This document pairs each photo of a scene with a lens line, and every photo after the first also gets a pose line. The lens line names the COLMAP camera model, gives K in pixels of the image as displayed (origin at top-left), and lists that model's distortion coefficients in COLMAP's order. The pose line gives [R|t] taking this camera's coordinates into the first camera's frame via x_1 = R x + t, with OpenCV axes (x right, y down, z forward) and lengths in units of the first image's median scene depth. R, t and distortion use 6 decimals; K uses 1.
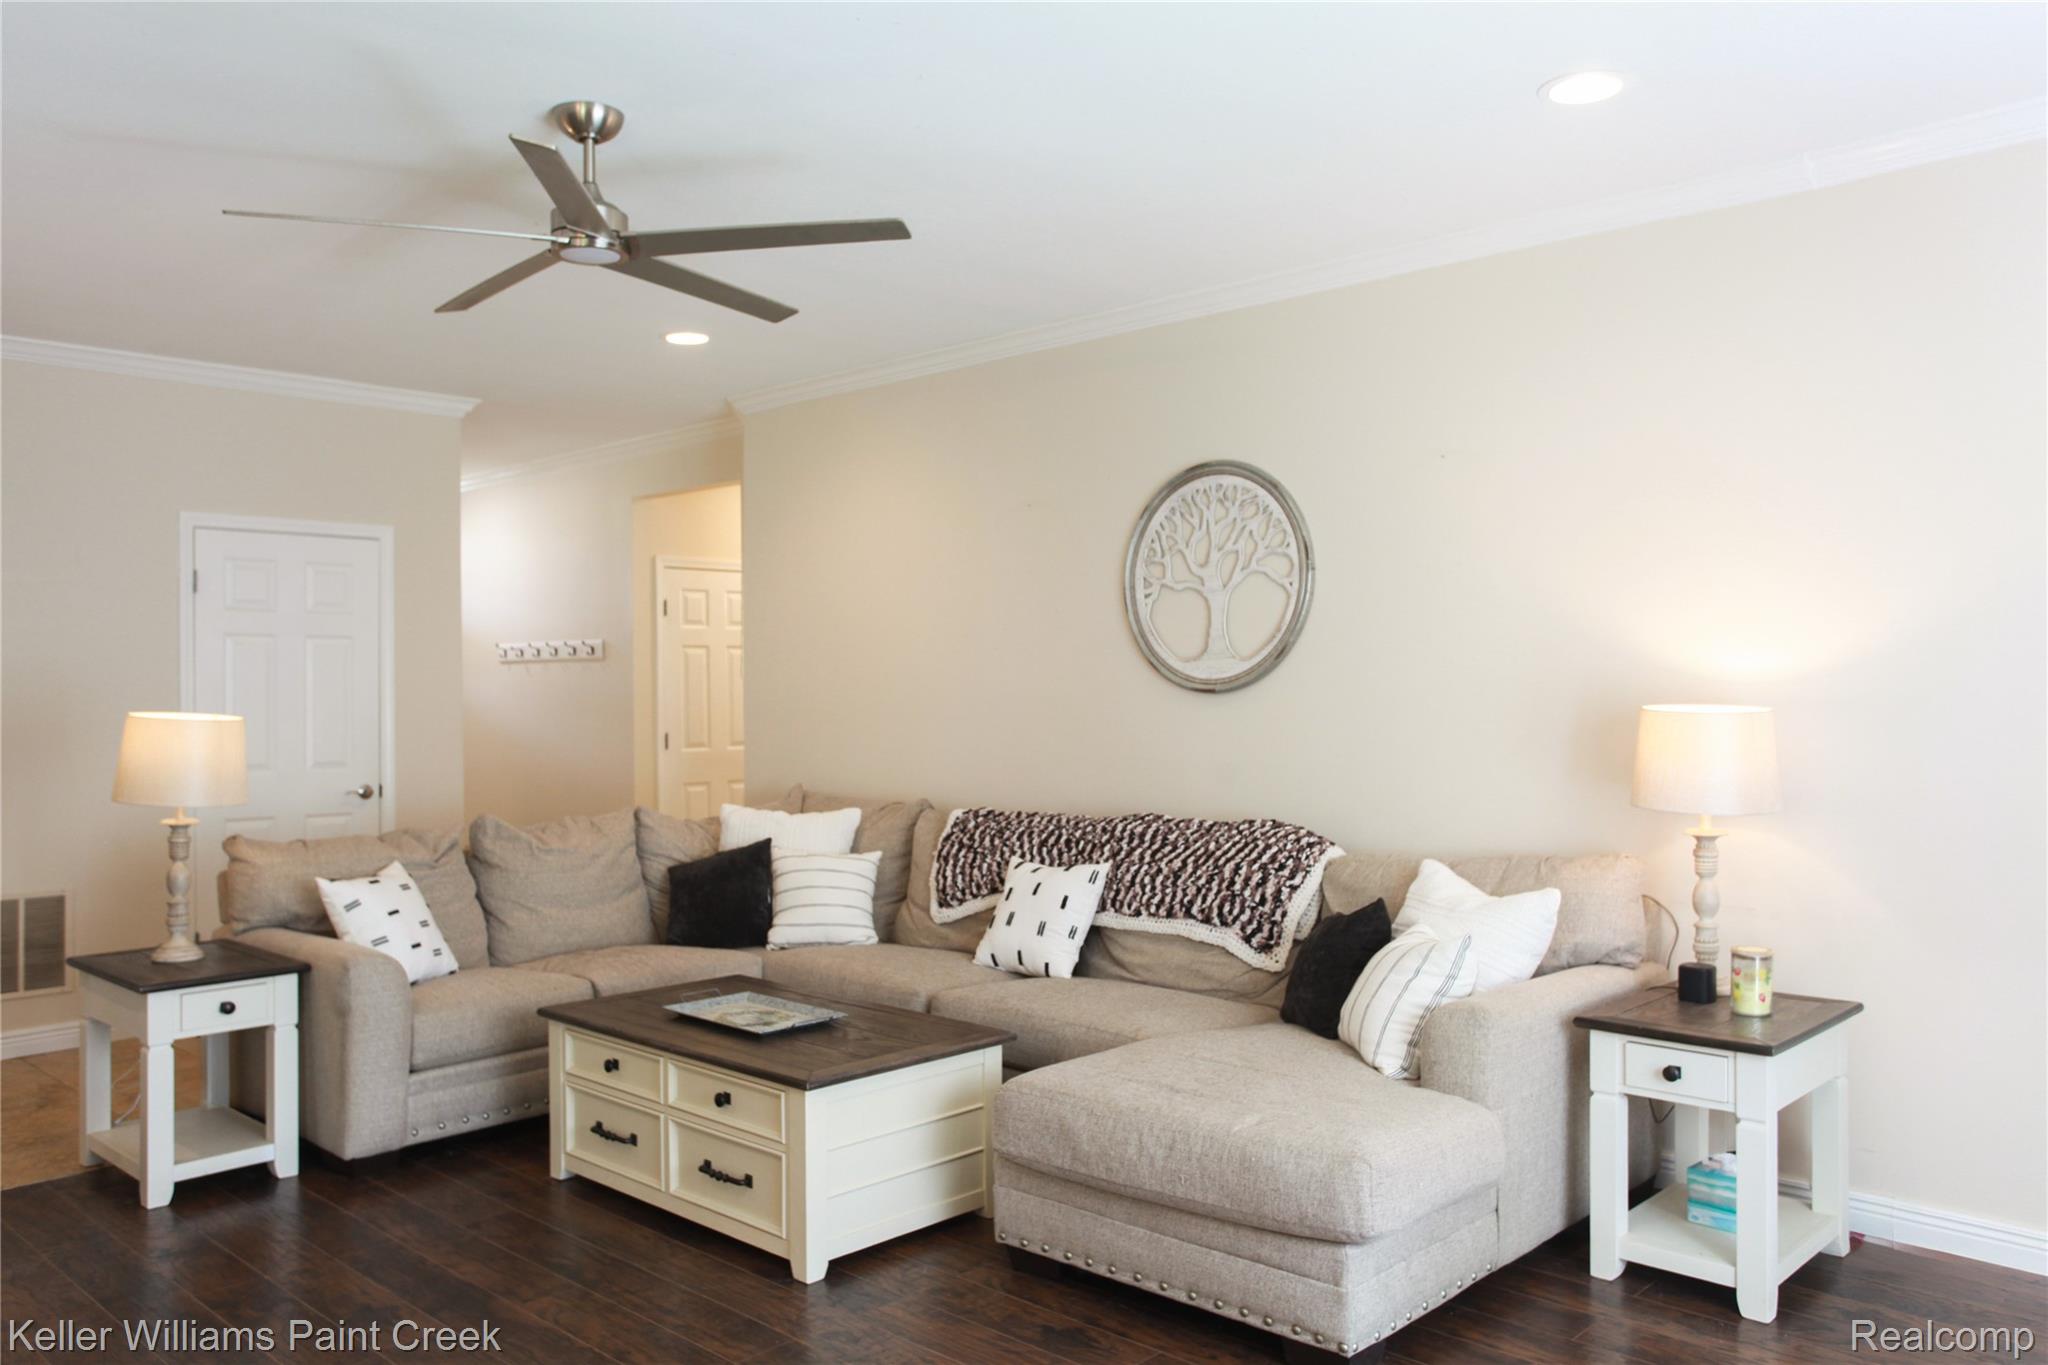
lens RADIAL K [[1559.8, 0, 1040.8], [0, 1559.8, 700.1], [0, 0, 1]] dist [-0.002550, 0.019142]
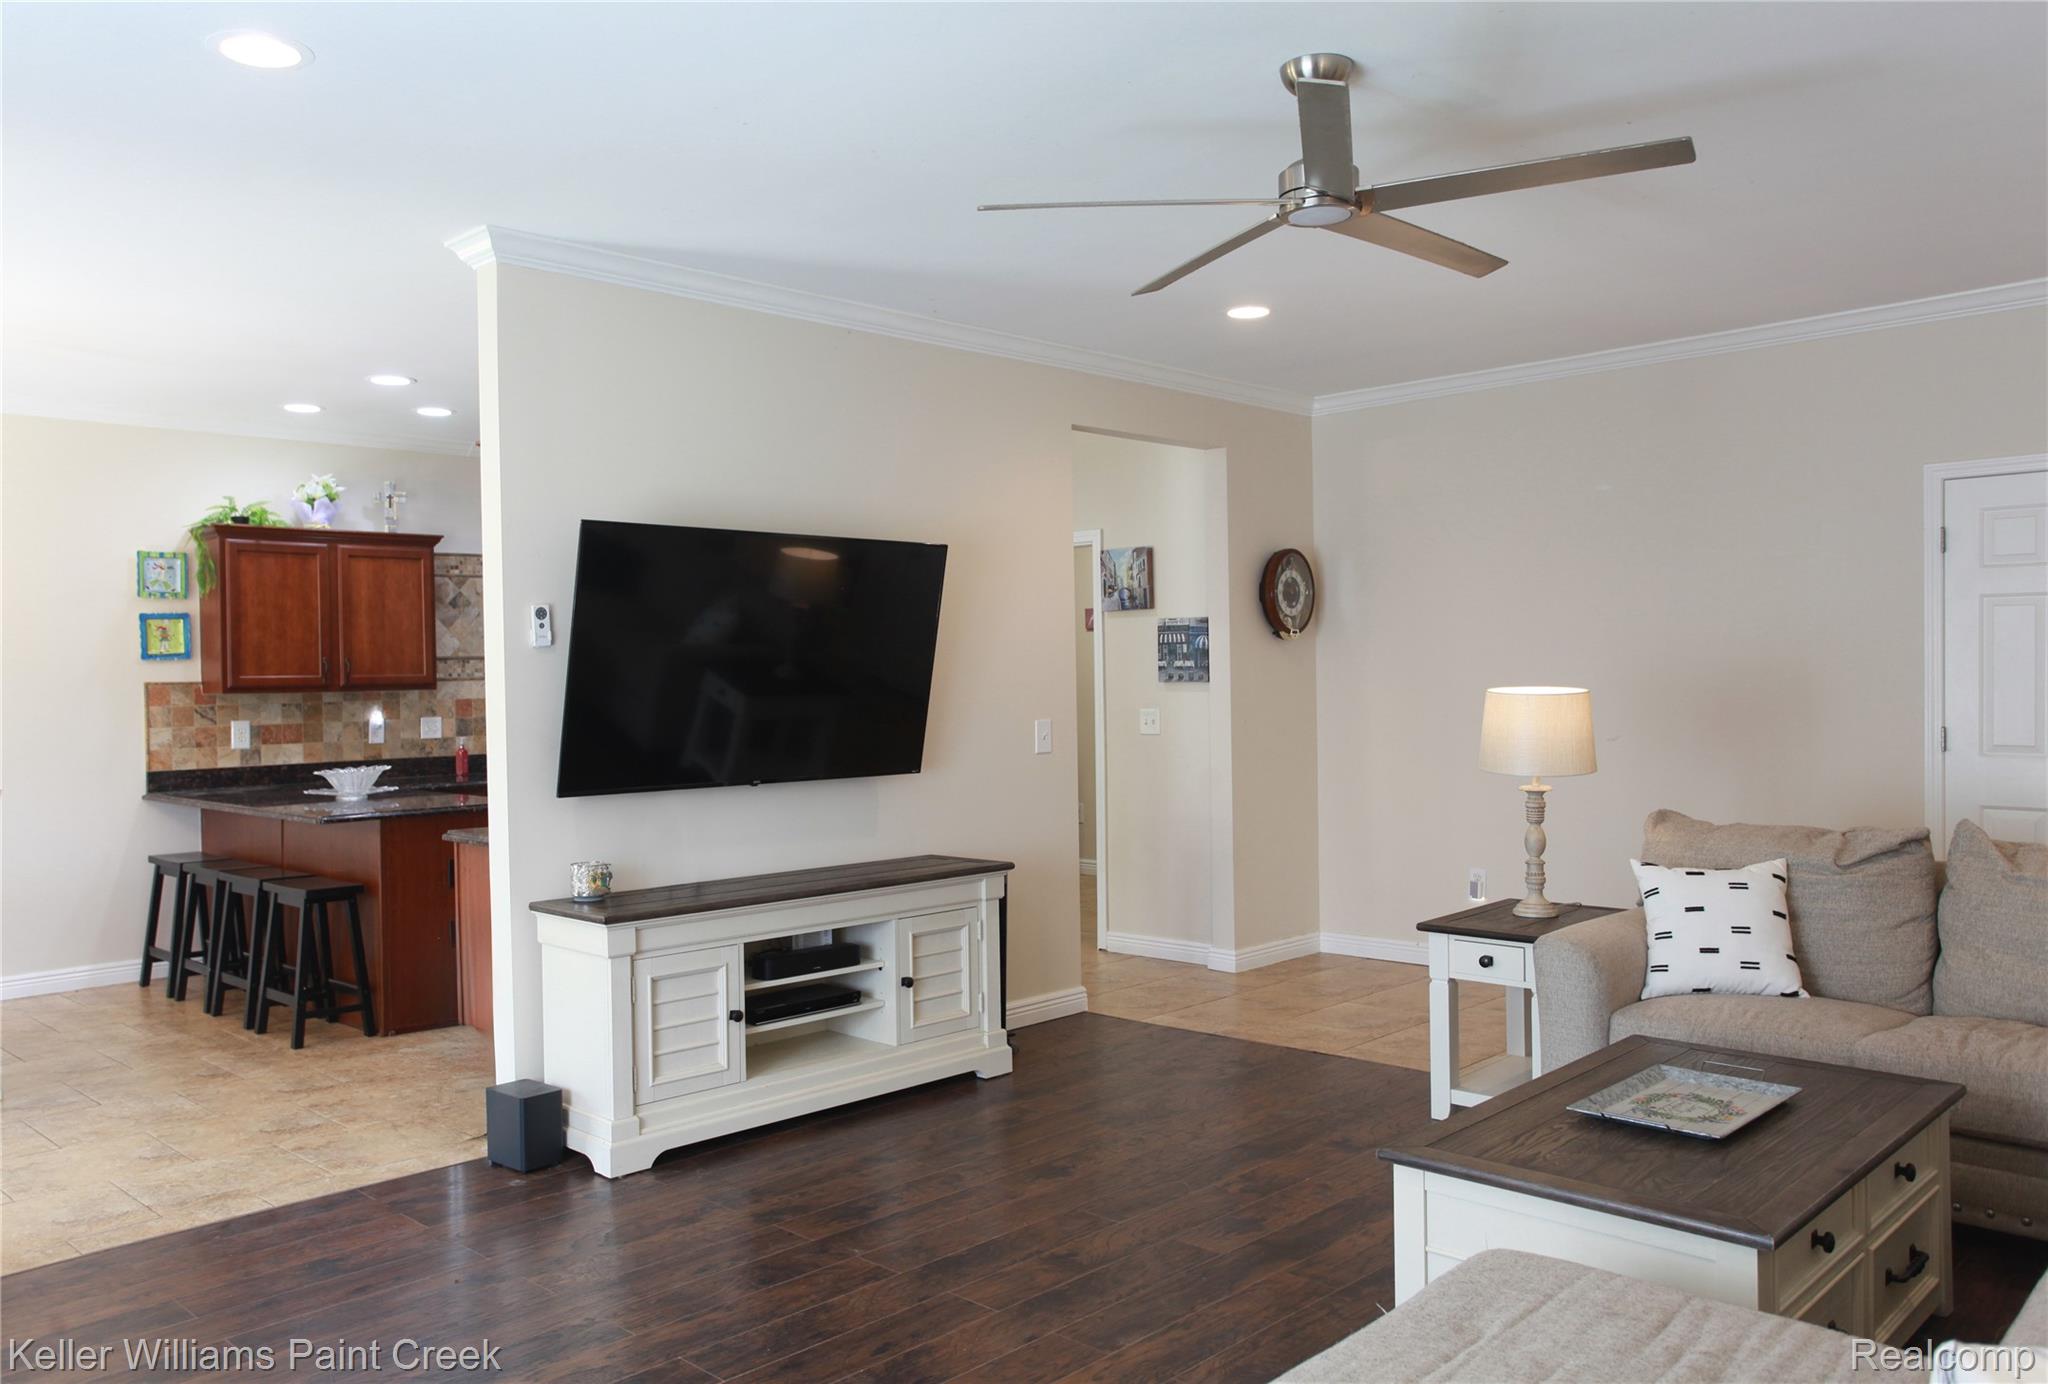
lens RADIAL K [[1559.8, 0, 962.4], [0, 1559.8, 681.1], [0, 0, 1]] dist [-0.002550, 0.019142]
pose [[-0.038815, 0.010832, -0.999188, 0.505973], [0.006898, 0.999920, 0.010572, -0.009612], [0.999223, -0.006482, -0.038886, 0.604050]]
